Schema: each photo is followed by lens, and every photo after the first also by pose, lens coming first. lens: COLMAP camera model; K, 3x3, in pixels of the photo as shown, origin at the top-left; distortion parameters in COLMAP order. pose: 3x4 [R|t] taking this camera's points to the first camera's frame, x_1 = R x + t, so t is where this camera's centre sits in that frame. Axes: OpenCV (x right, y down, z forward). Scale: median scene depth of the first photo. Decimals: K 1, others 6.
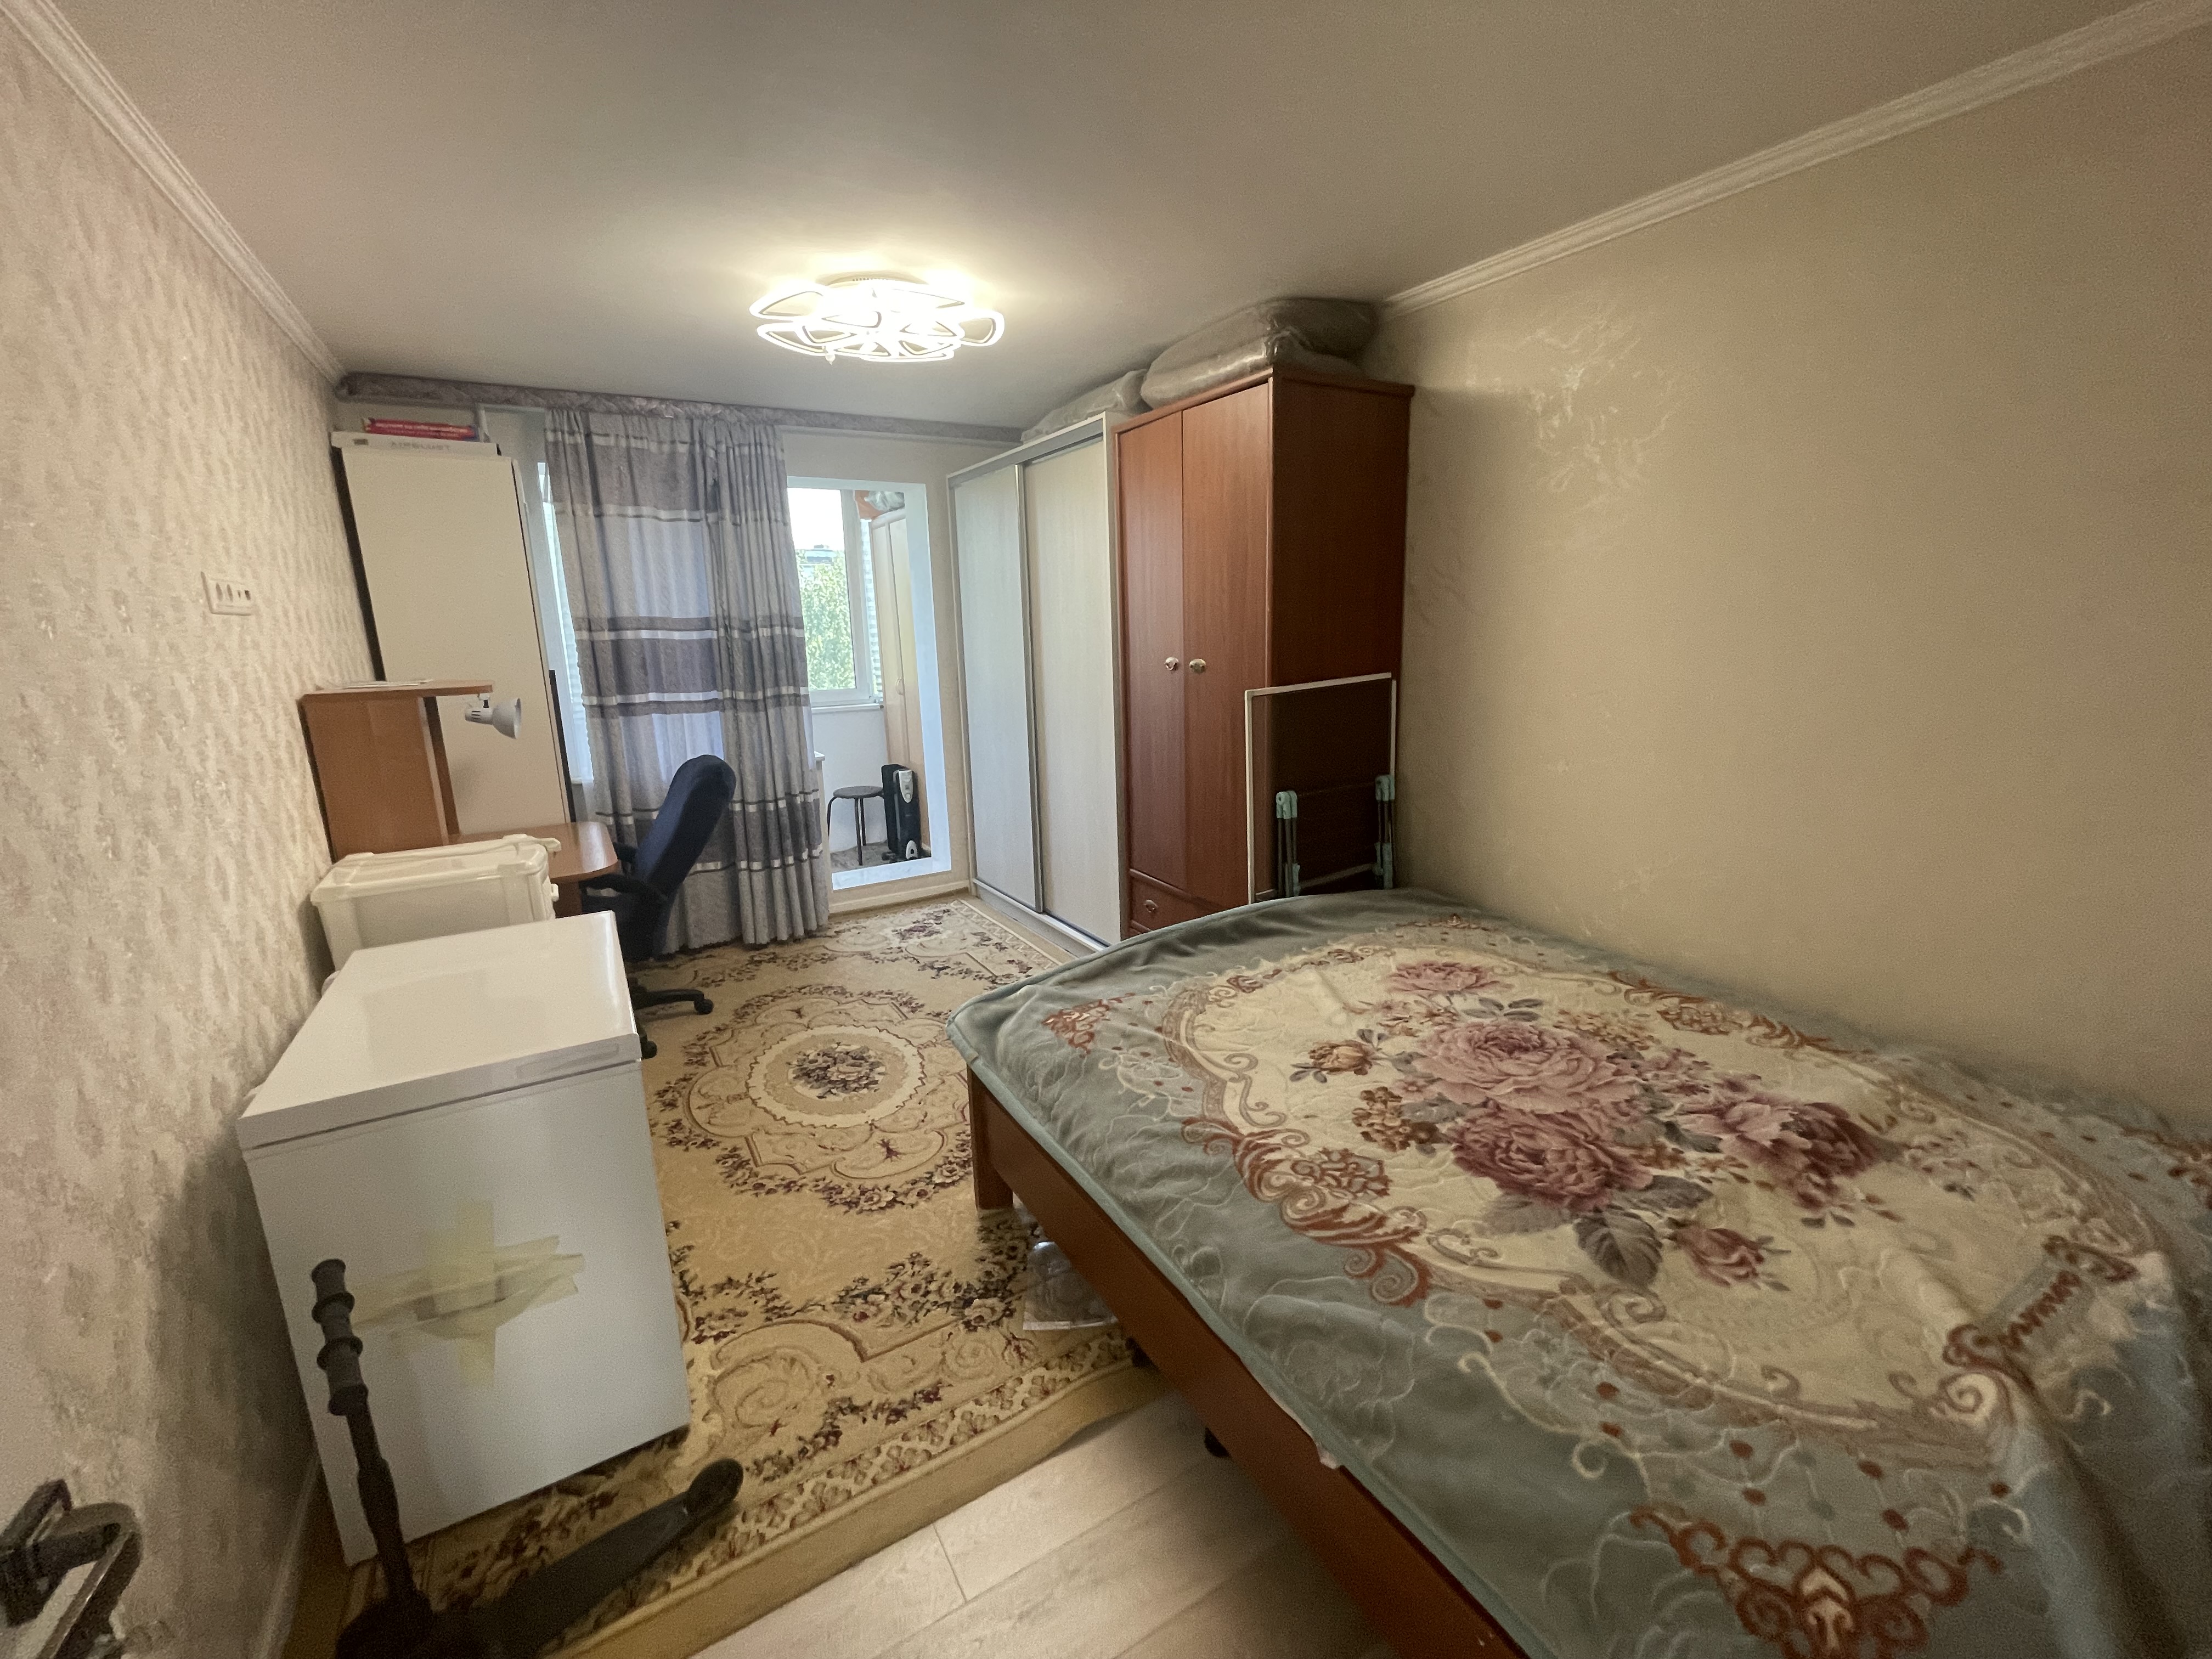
lens RADIAL K [[906.8, 0, 1102.7], [0, 906.8, 823.7], [0, 0, 1]] dist [0.000190, -0.002722]
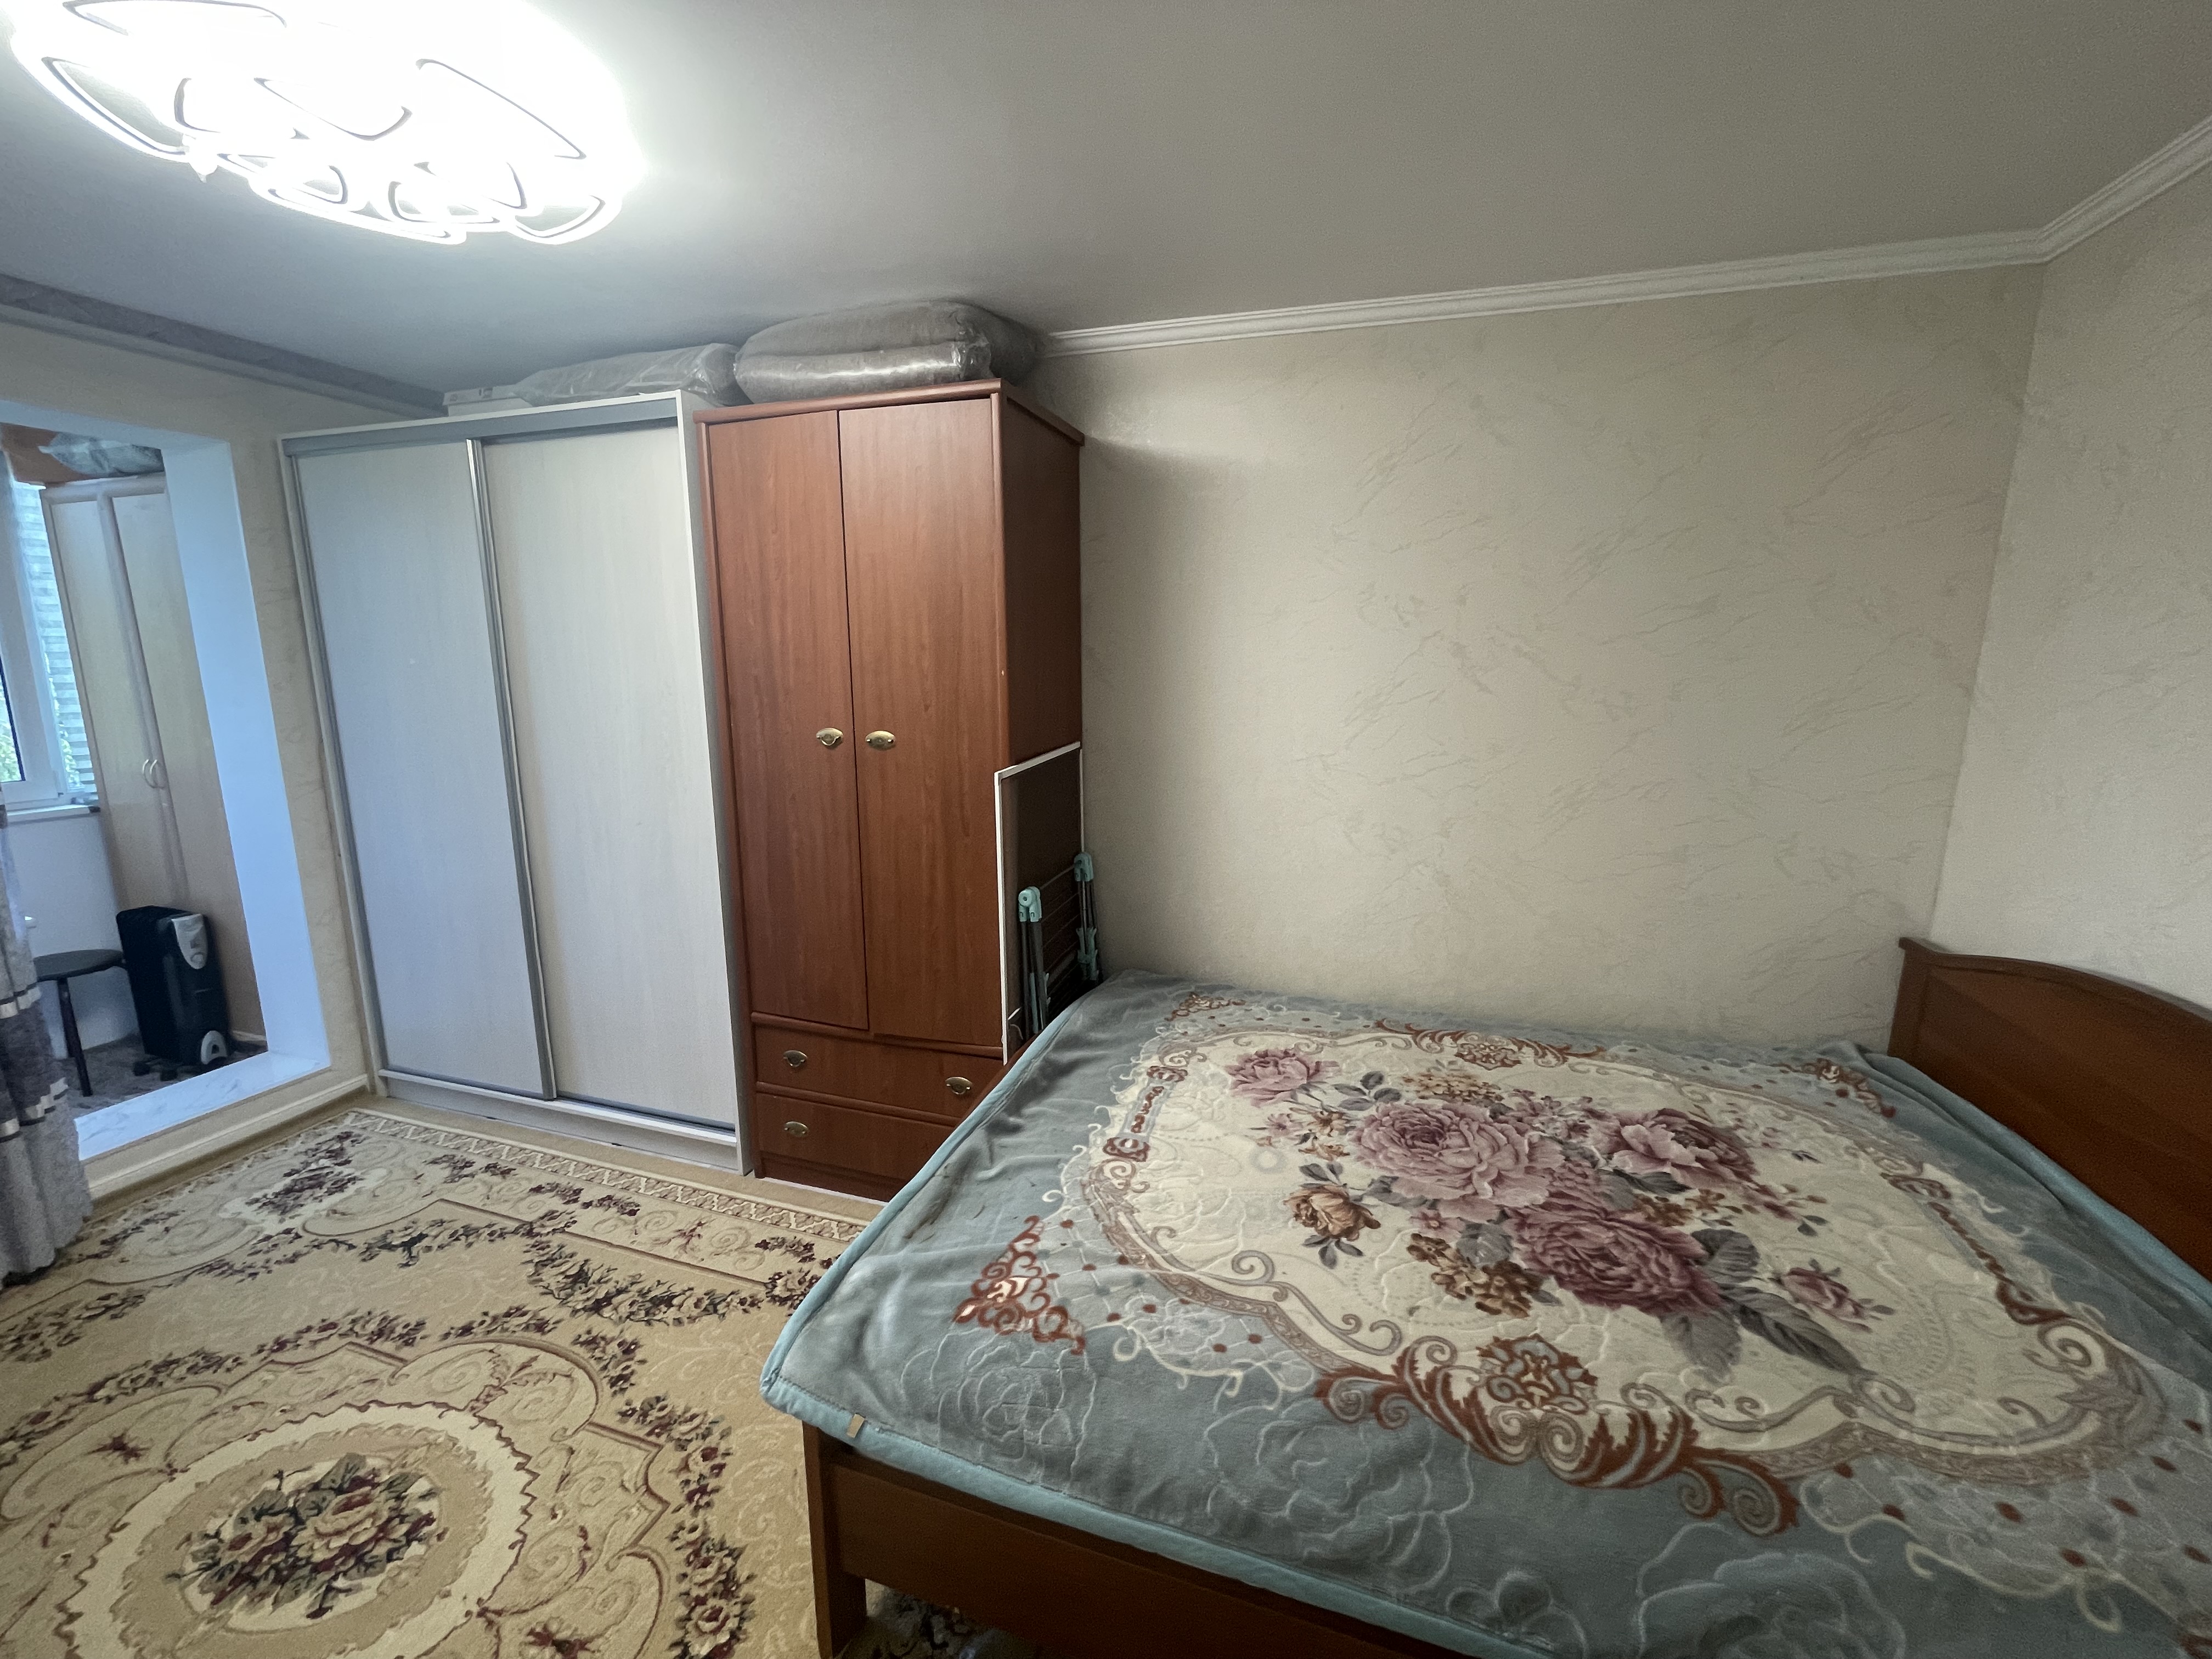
lens RADIAL K [[906.8, 0, 1110.2], [0, 906.8, 824.6], [0, 0, 1]] dist [0.000190, -0.002722]
pose [[0.754149, -0.091642, 0.650277, -0.324035], [0.122324, 0.992488, -0.001995, -0.098070], [-0.645210, 0.081049, 0.759694, 0.366743]]
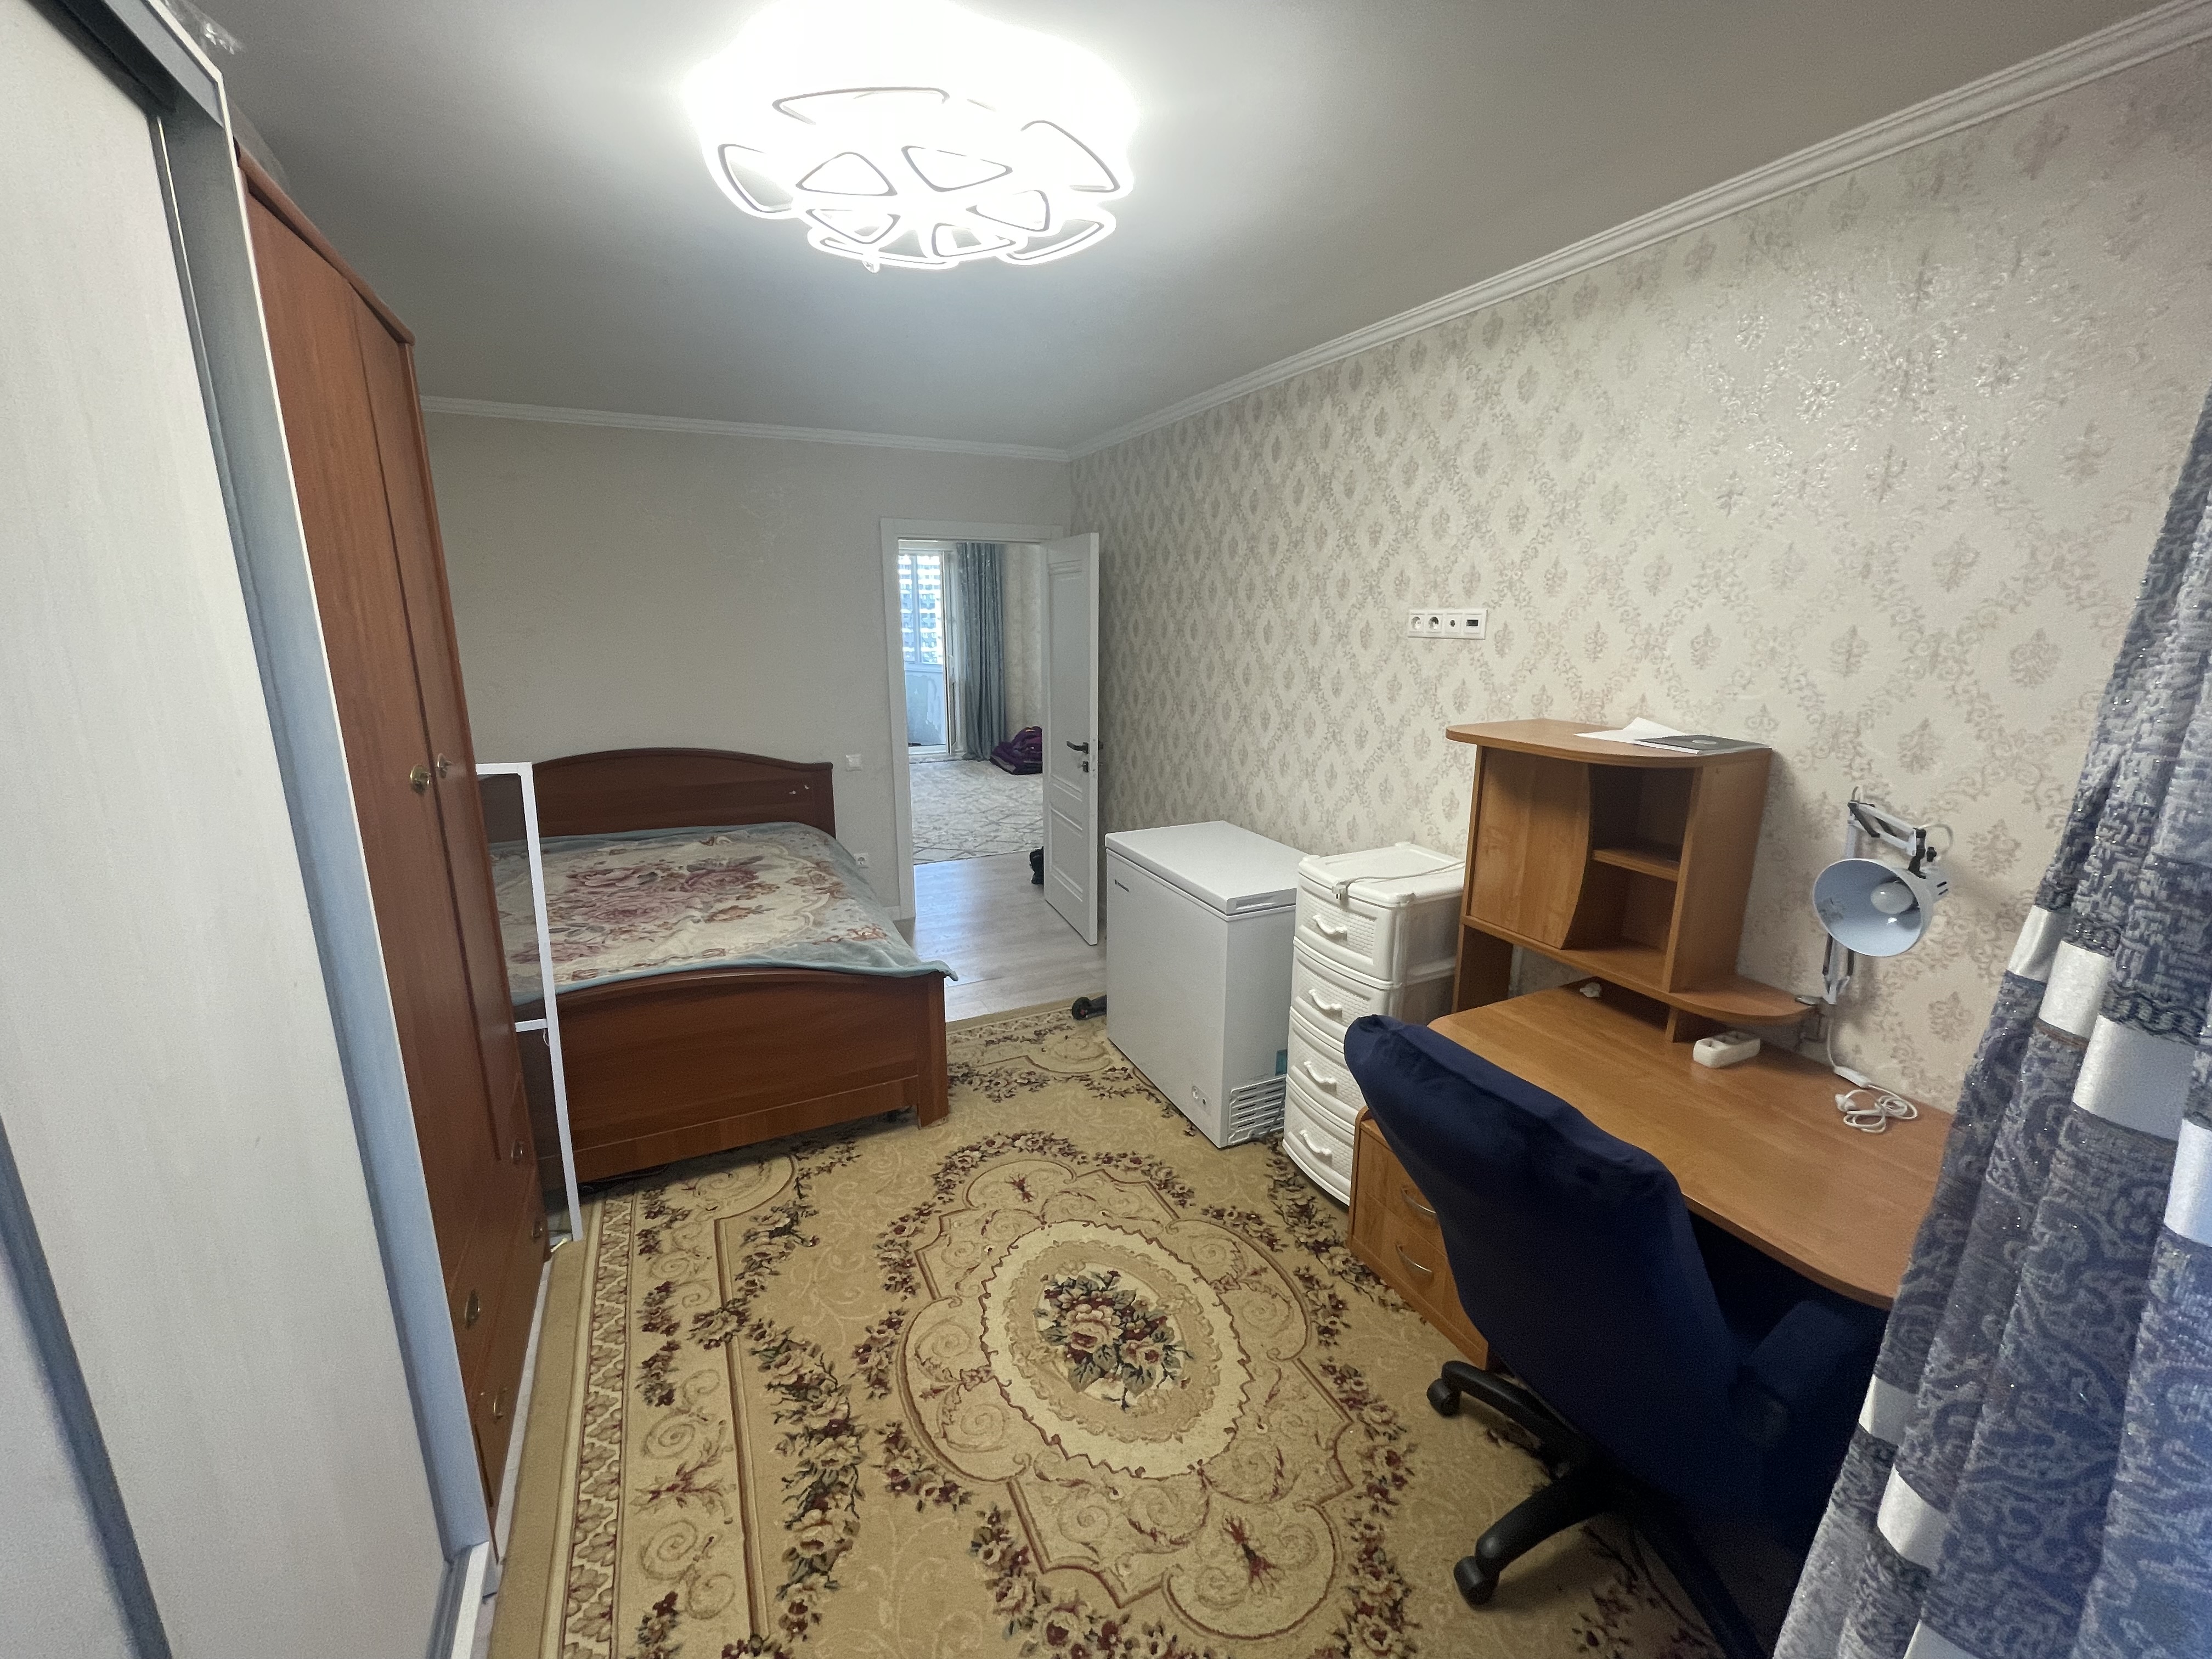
lens RADIAL K [[906.8, 0, 1101.6], [0, 906.8, 828.7], [0, 0, 1]] dist [0.000190, -0.002722]
pose [[-0.995270, -0.002190, 0.097124, -0.459670], [0.041012, 0.896823, 0.440485, -0.469831], [-0.088068, 0.442384, -0.892491, 1.875928]]
